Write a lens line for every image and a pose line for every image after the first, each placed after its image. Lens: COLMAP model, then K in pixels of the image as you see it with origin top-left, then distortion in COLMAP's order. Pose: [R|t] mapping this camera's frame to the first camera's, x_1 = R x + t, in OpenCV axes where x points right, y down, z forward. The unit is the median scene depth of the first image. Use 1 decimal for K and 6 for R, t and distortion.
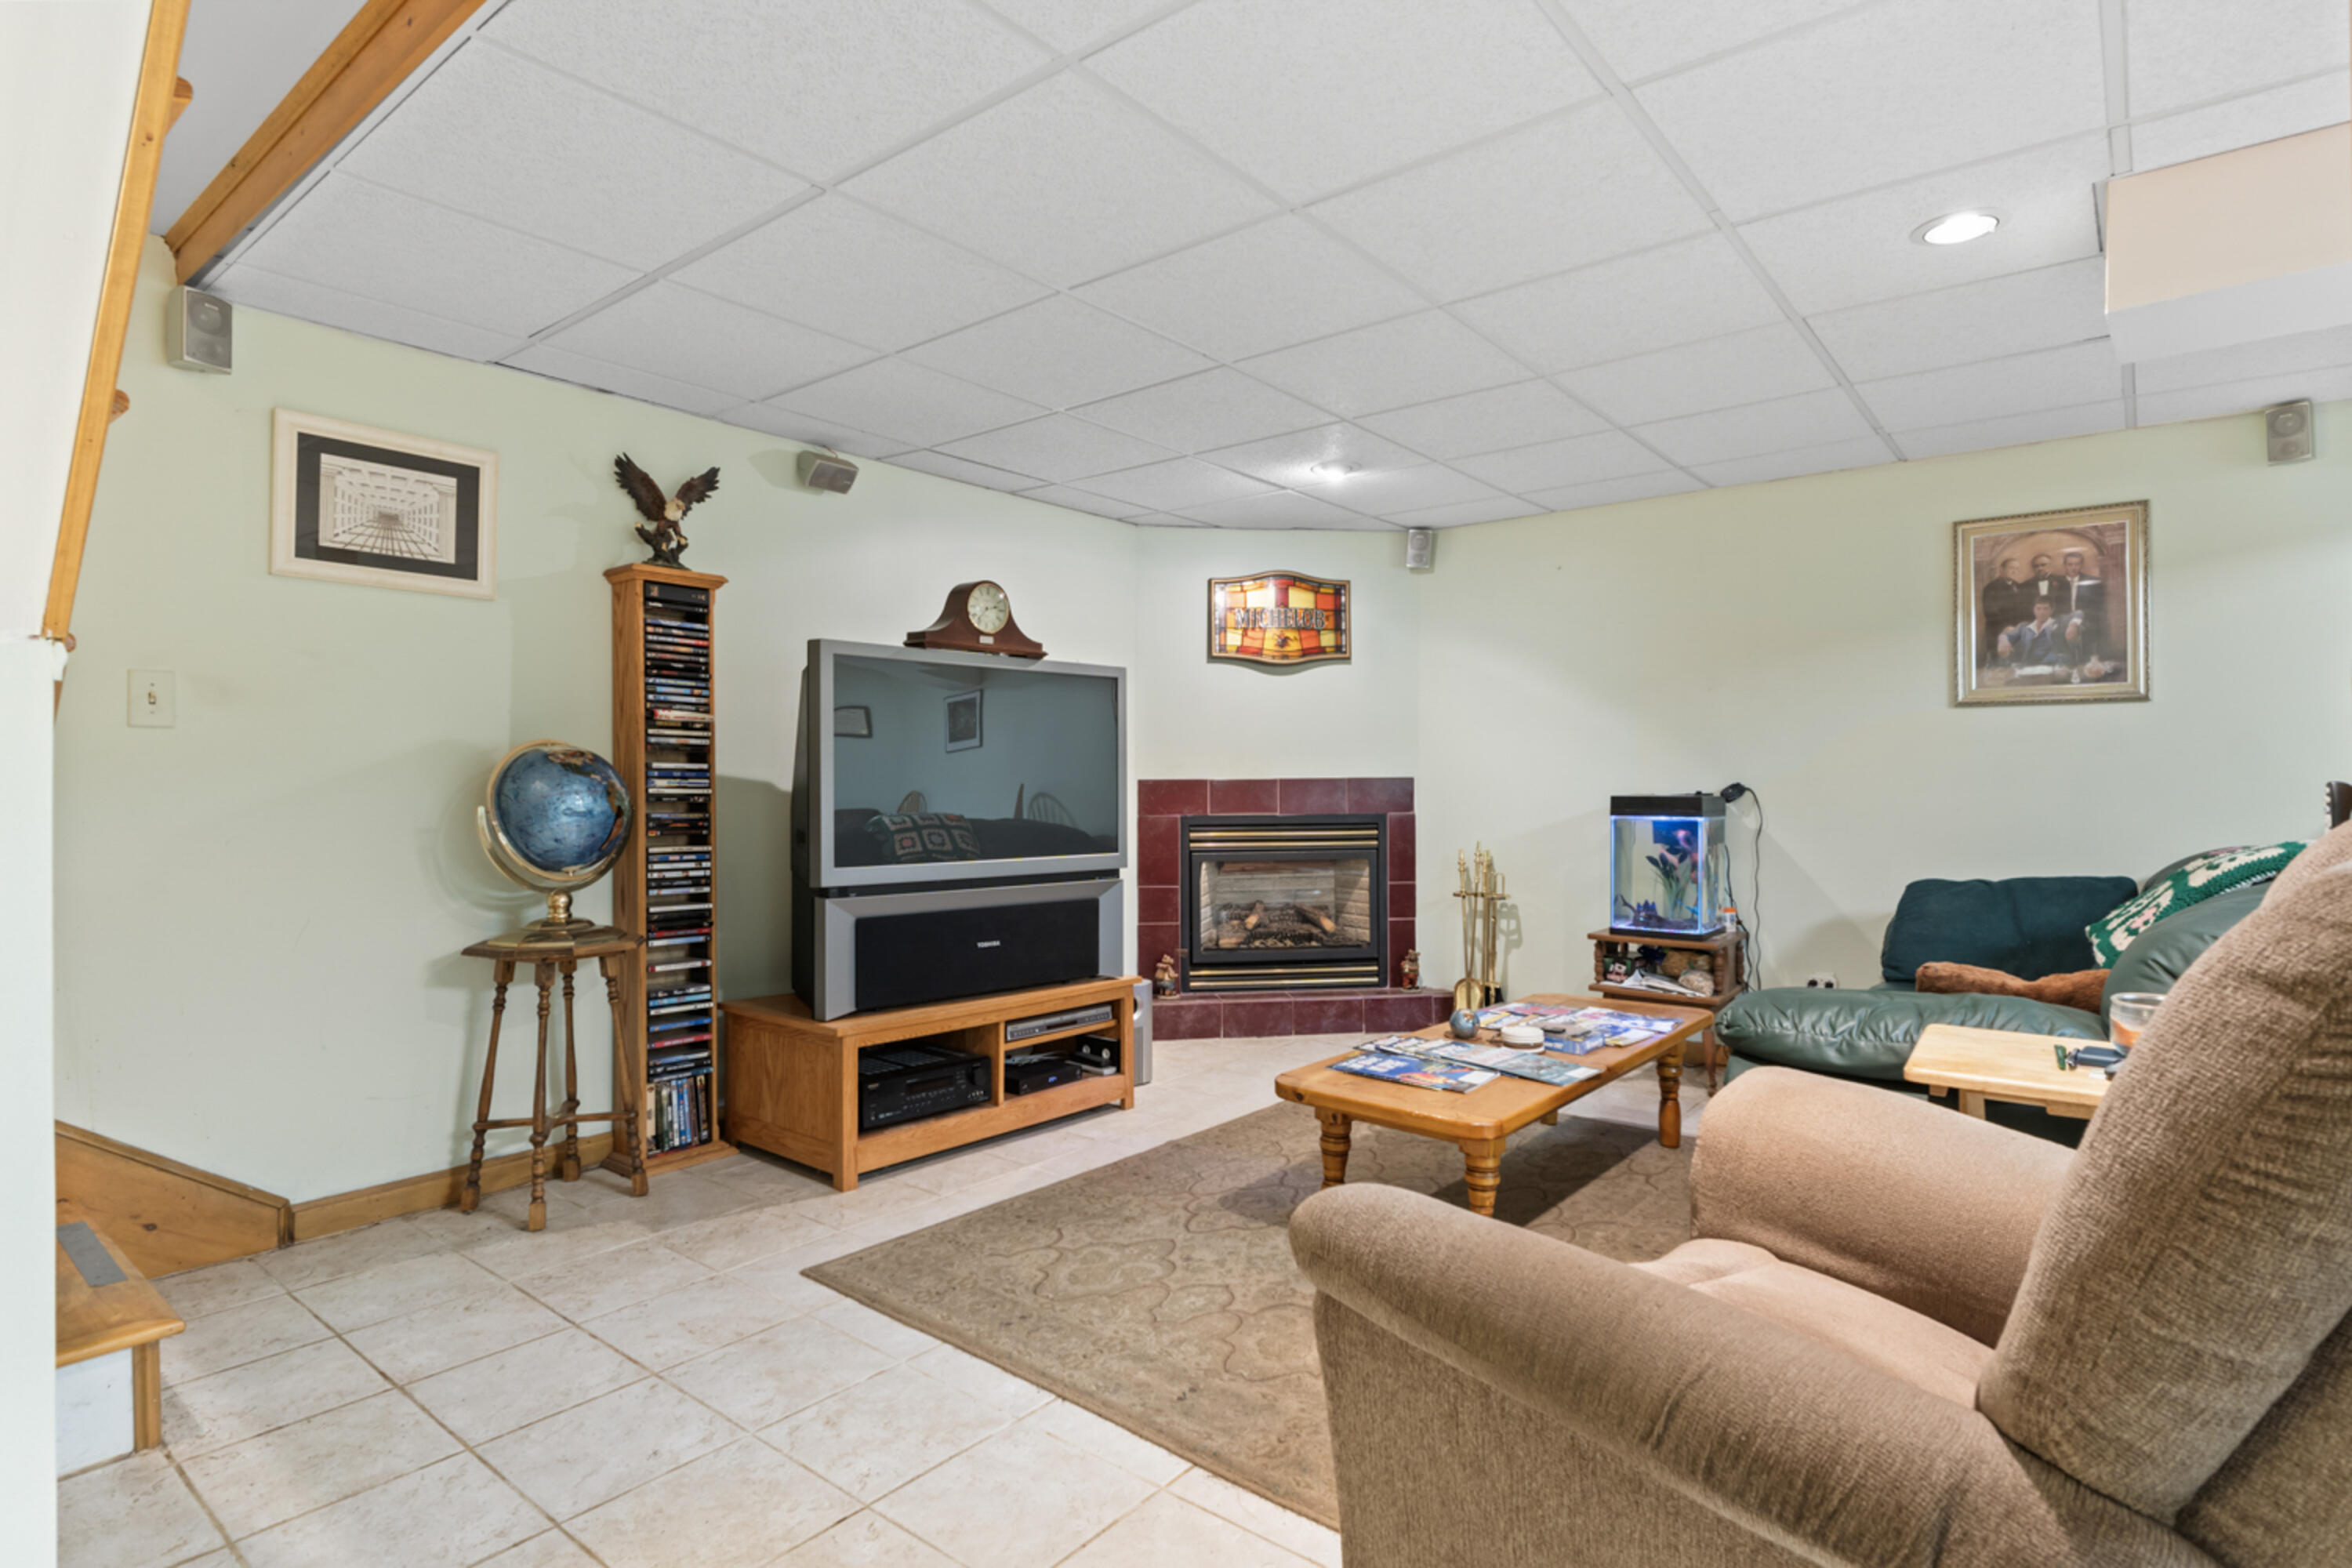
lens RADIAL K [[1207.6, 0, 1192.8], [0, 1207.6, 780.0], [0, 0, 1]] dist [-0.005287, -0.000569]
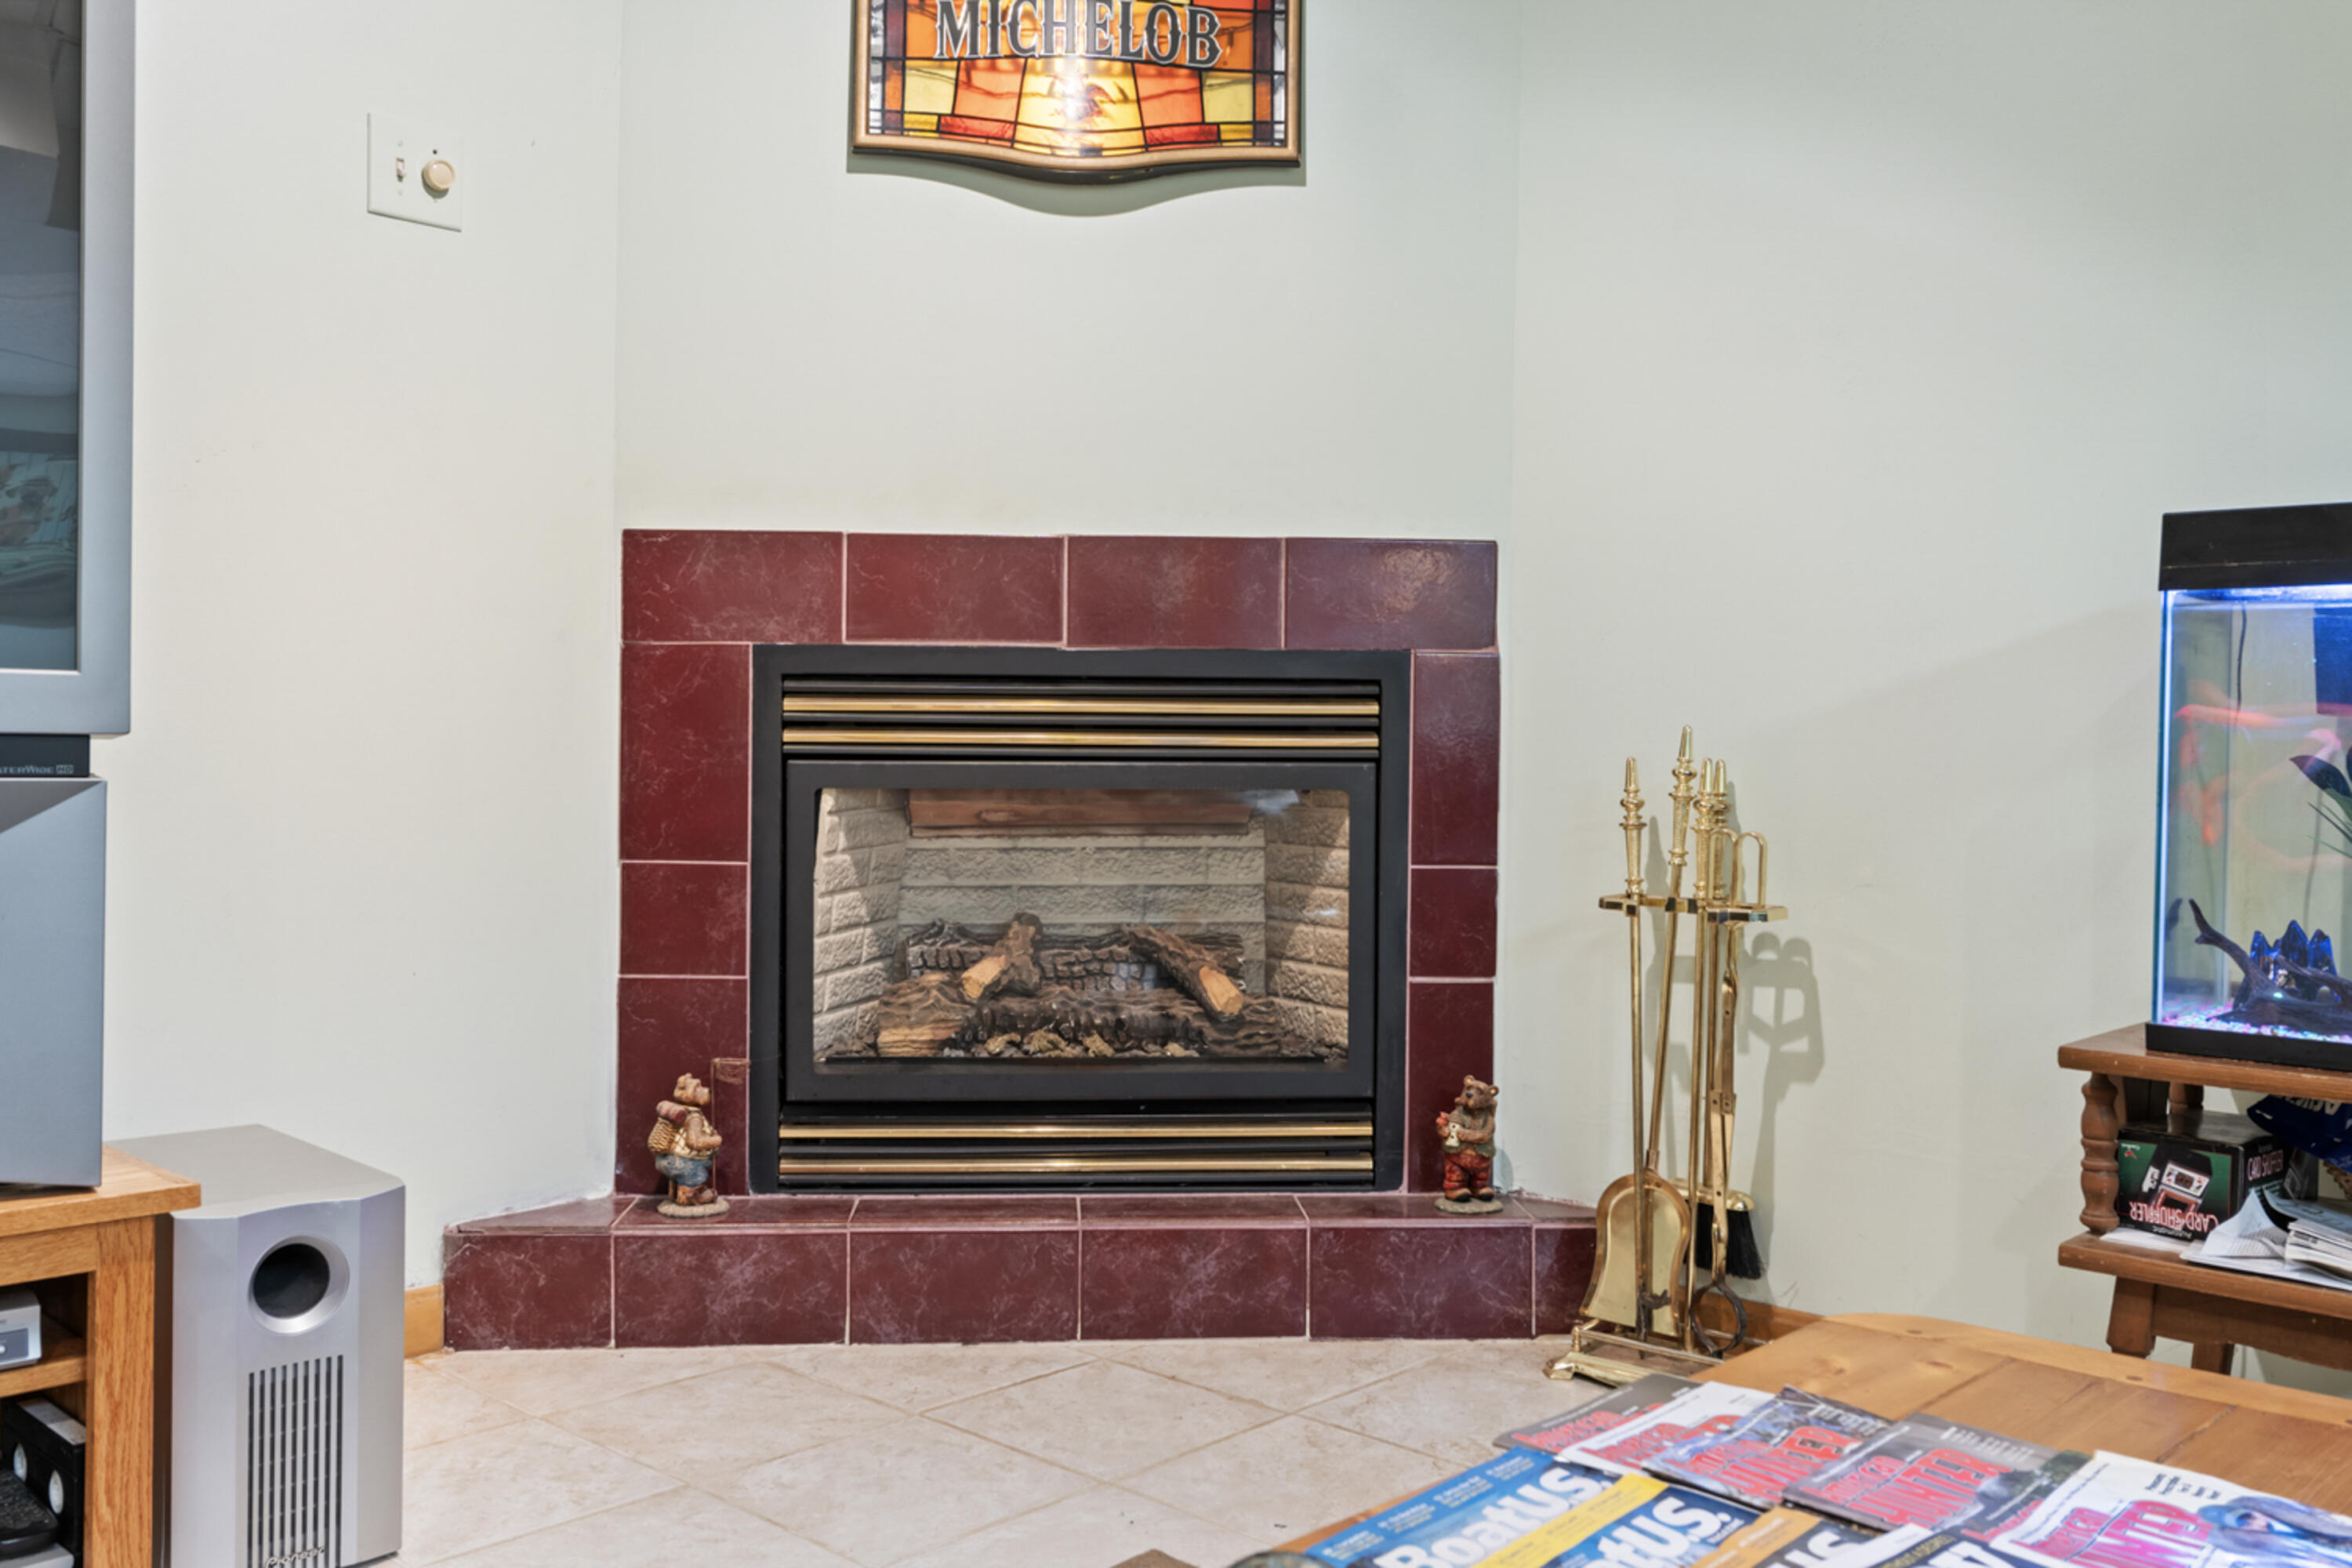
lens RADIAL K [[2009.1, 0, 1219.6], [0, 2009.1, 766.2], [0, 0, 1]] dist [-0.005208, 0.001252]
pose [[0.998163, 0.015374, -0.058605, 0.192895], [-0.014910, 0.999854, 0.008337, 0.074371], [0.058725, -0.007448, 0.998246, 0.627962]]
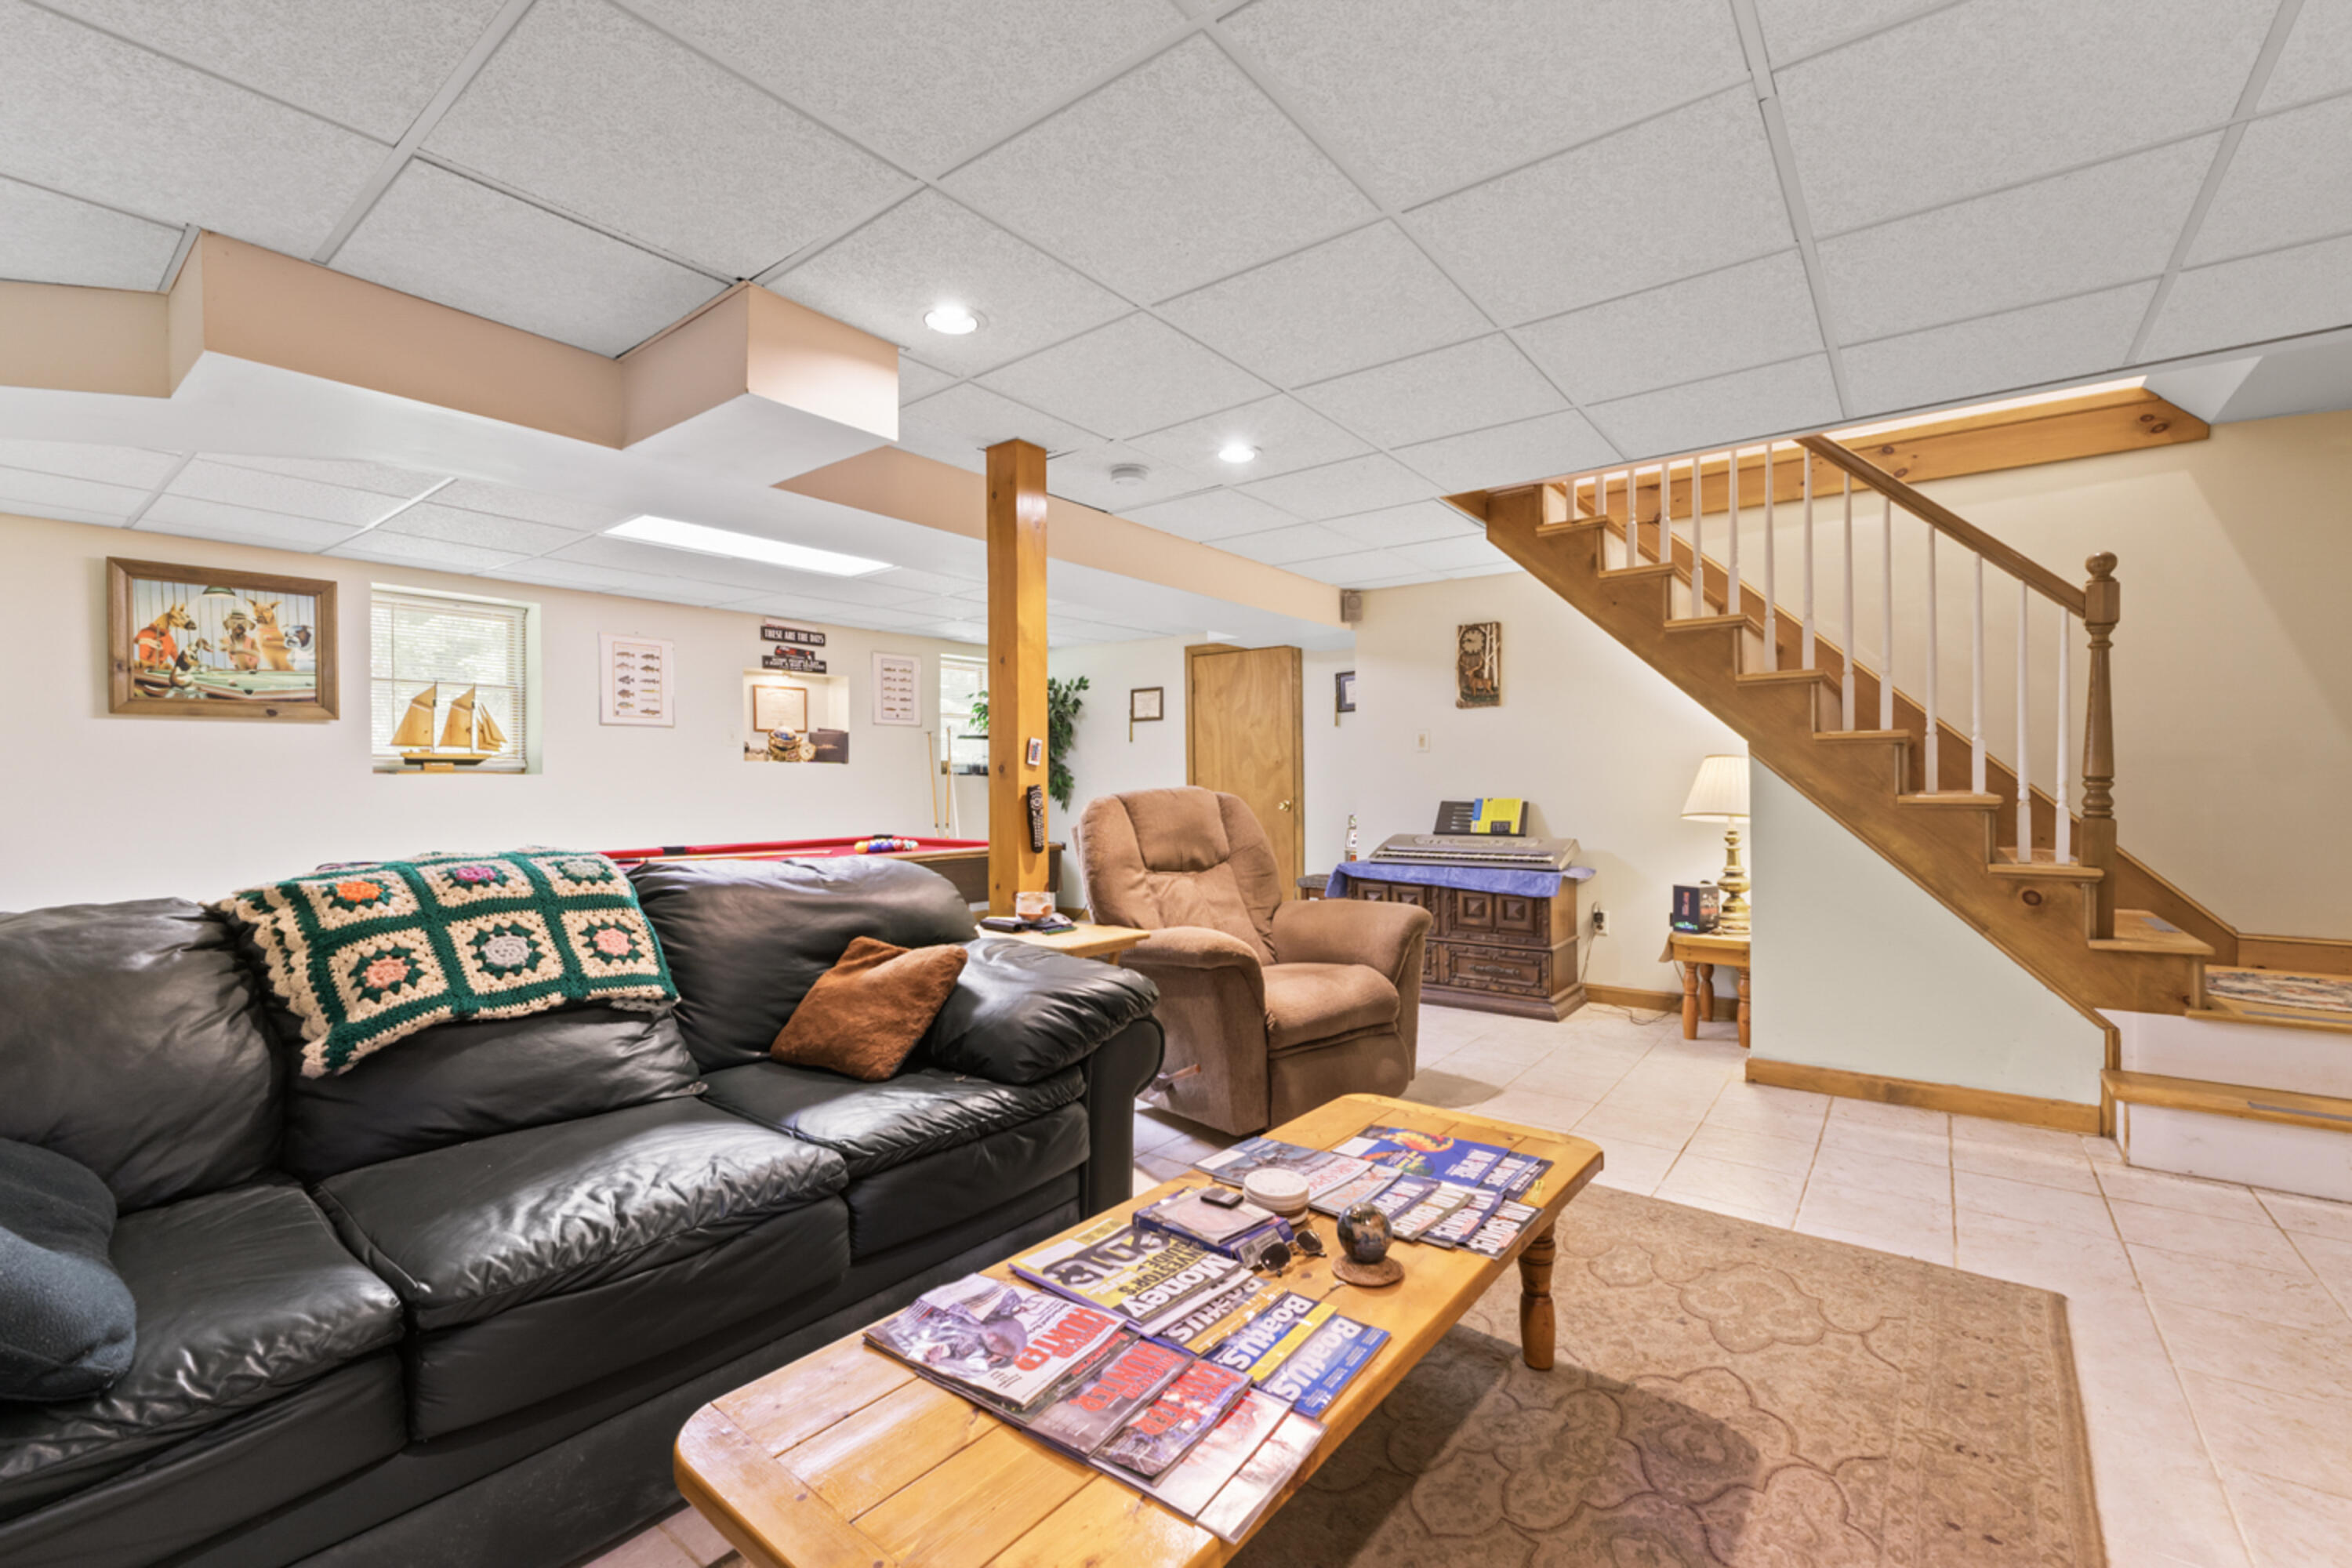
lens RADIAL K [[992.7, 0, 1187.0], [0, 992.7, 780.6], [0, 0, 1]] dist [-0.008740, -0.000250]
pose [[-0.999719, 0.006681, -0.022741, 0.259094], [0.006684, 0.999978, -0.000086, -0.001671], [0.022740, -0.000238, -0.999741, 1.195137]]
